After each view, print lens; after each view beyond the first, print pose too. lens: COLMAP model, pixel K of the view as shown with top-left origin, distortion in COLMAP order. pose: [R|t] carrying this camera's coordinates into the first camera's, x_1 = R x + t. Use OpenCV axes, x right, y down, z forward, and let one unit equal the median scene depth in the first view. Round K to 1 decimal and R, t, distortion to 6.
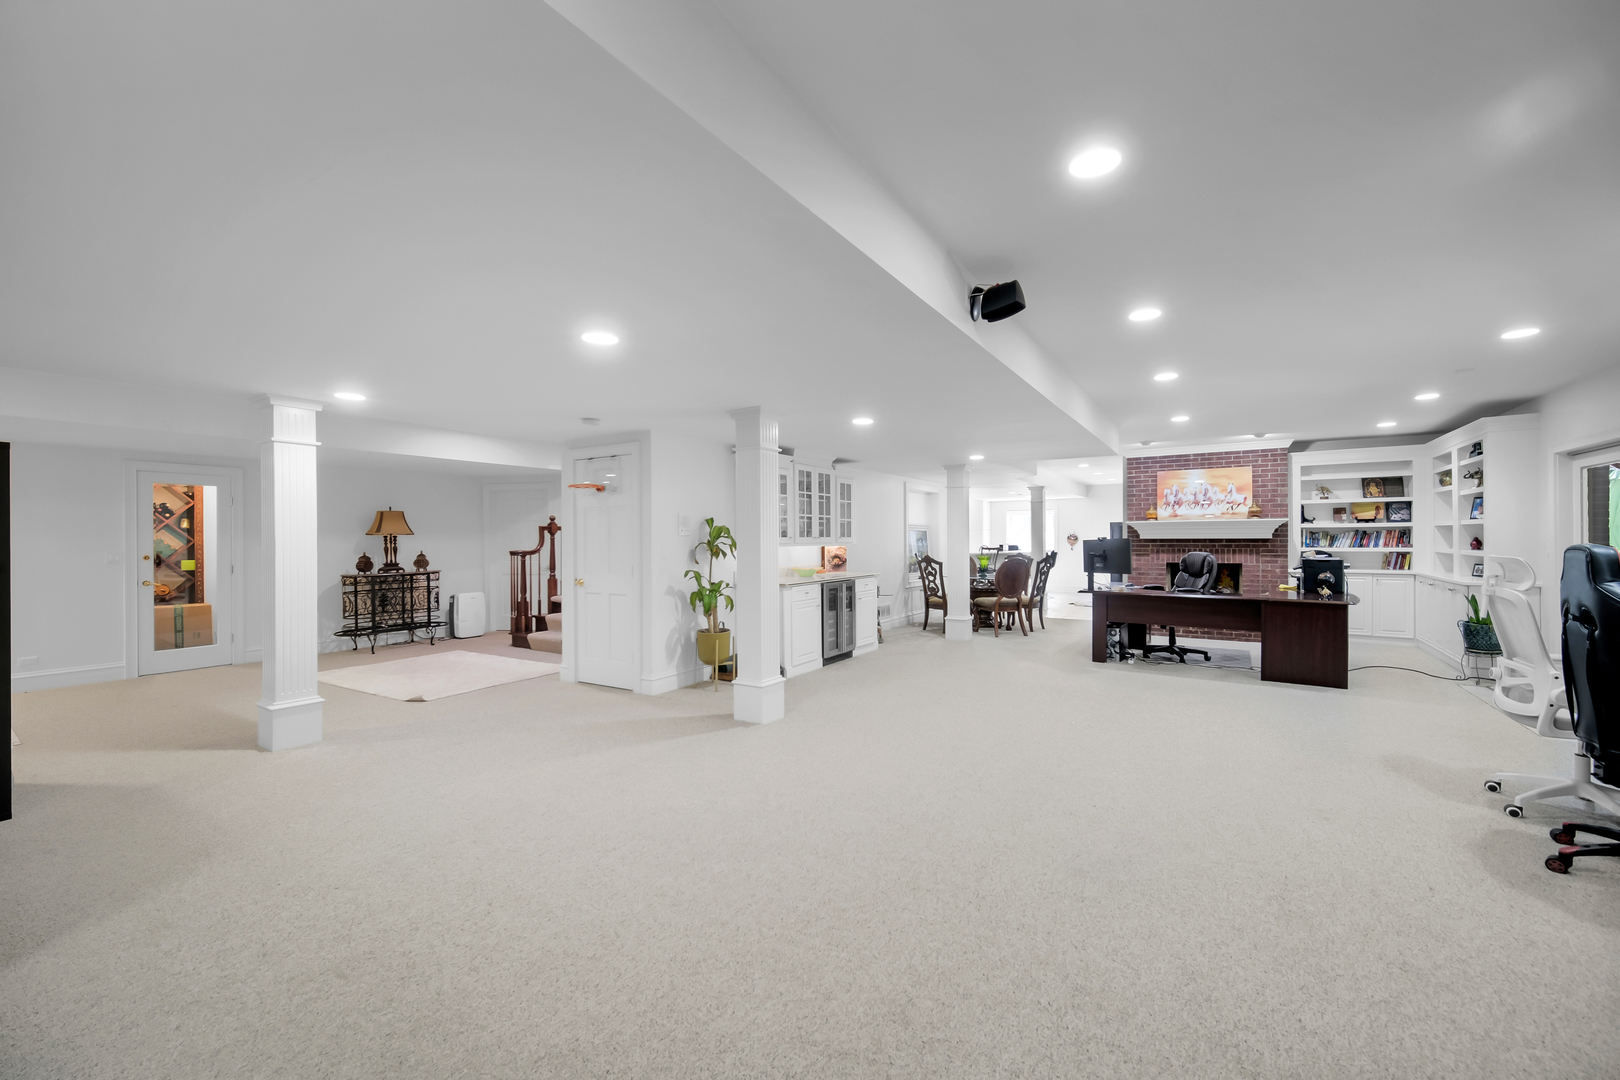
lens RADIAL K [[644.2, 0, 824.0], [0, 644.2, 537.8], [0, 0, 1]] dist [-0.001544, -0.000092]
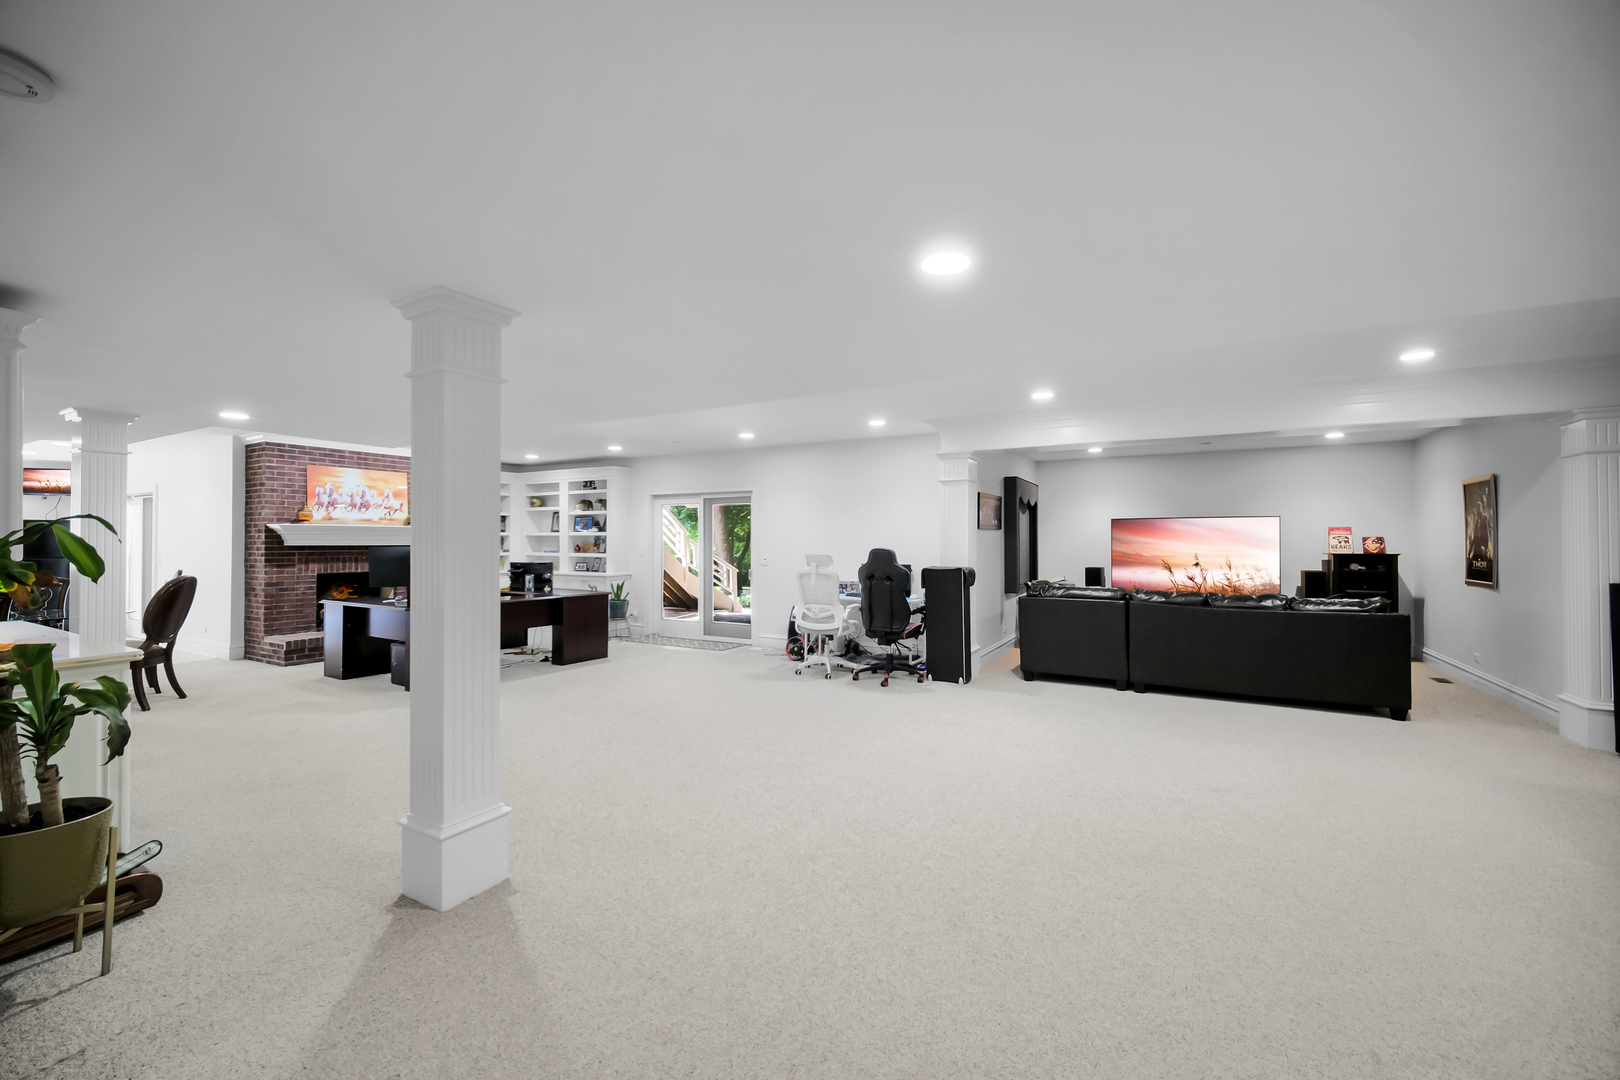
lens RADIAL K [[644.2, 0, 822.3], [0, 644.2, 534.6], [0, 0, 1]] dist [-0.001544, -0.000092]
pose [[-0.048336, 0.014605, 0.998724, -0.381692], [-0.002249, 0.999889, -0.014731, -0.002042], [-0.998829, -0.002958, -0.048298, 0.417219]]
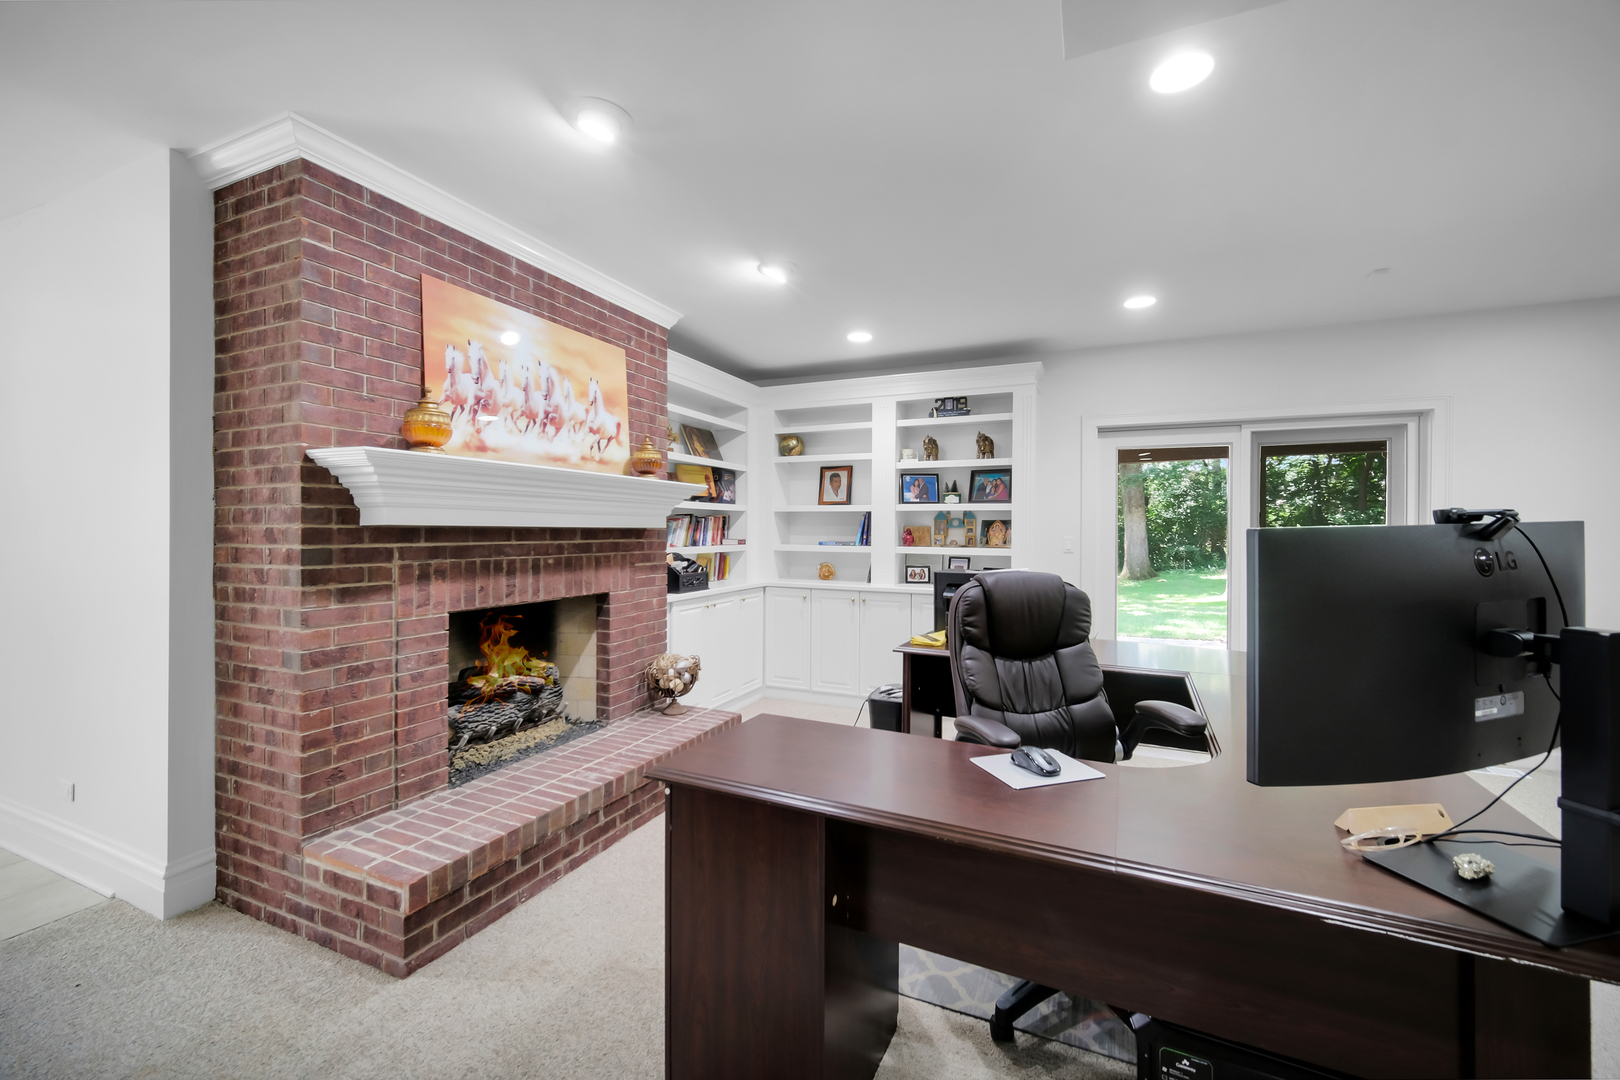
lens RADIAL K [[644.2, 0, 825.2], [0, 644.2, 531.8], [0, 0, 1]] dist [-0.001544, -0.000092]
pose [[-0.155950, 0.003431, 0.987759, 0.256571], [-0.004905, 0.999979, -0.004248, 0.004627], [-0.987753, -0.005507, -0.155930, 0.975386]]
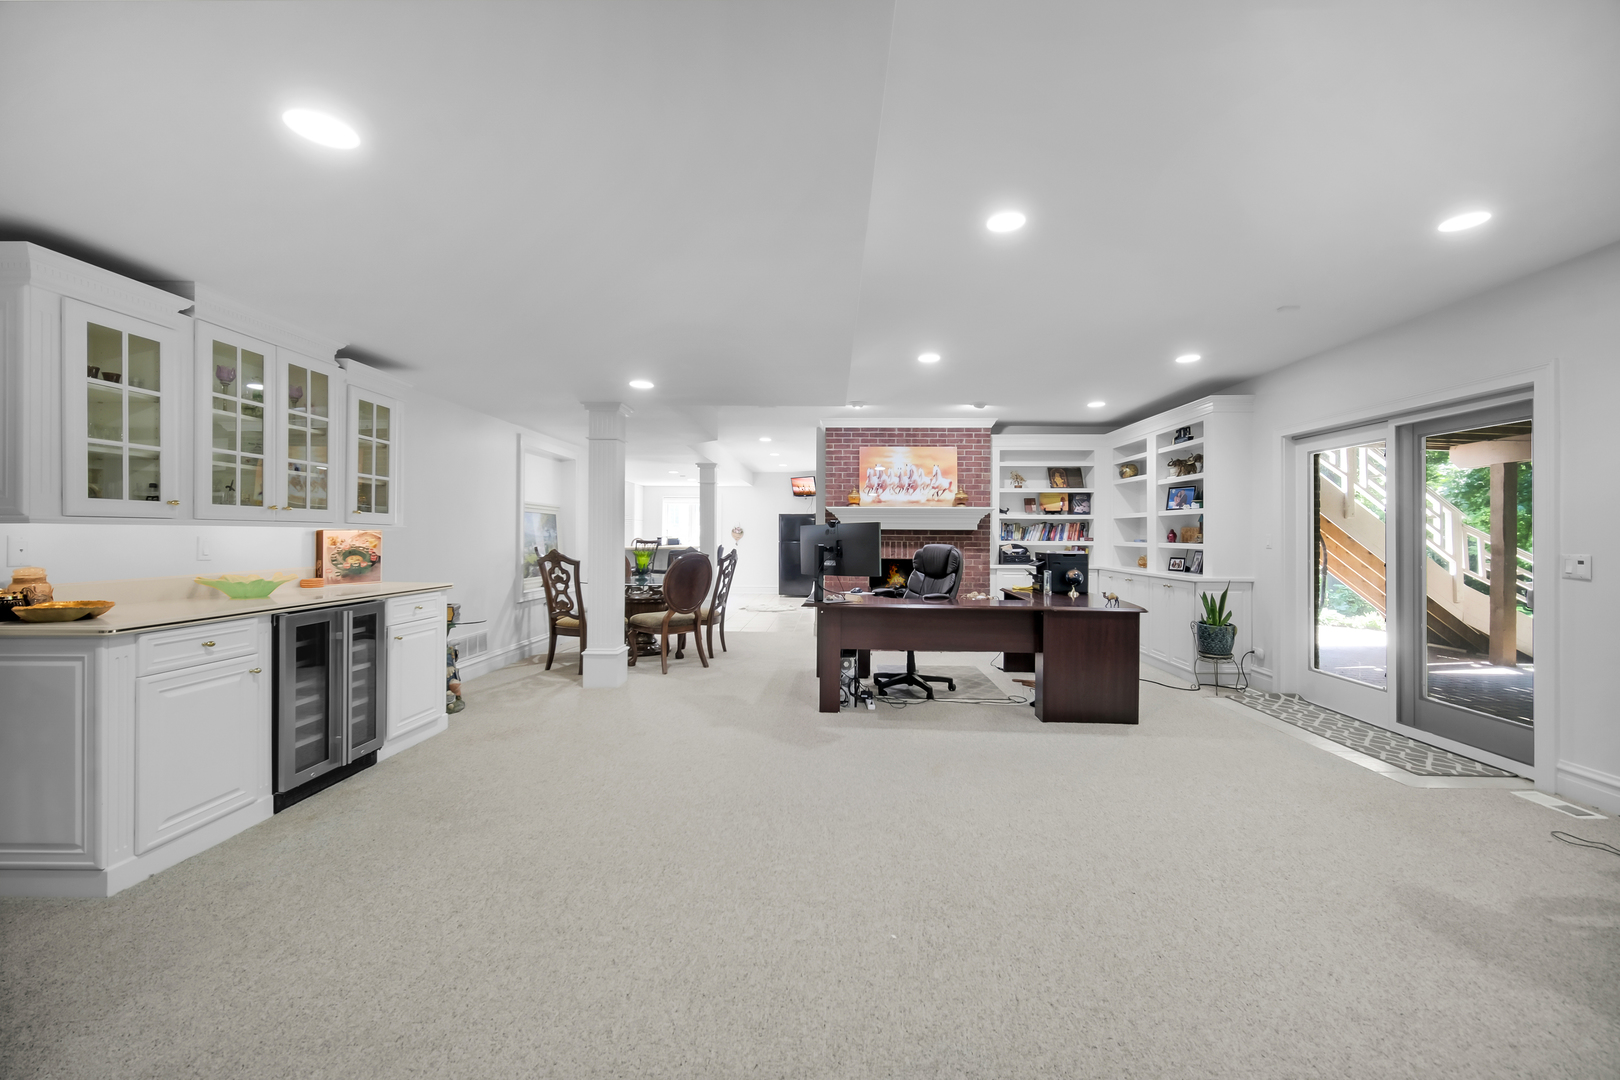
lens RADIAL K [[644.2, 0, 821.4], [0, 644.2, 533.5], [0, 0, 1]] dist [-0.001544, -0.000092]
pose [[0.859566, 0.012075, 0.510883, 0.069605], [-0.011012, 0.999926, -0.005106, 0.012552], [-0.510907, -0.001237, 0.859635, 0.362435]]
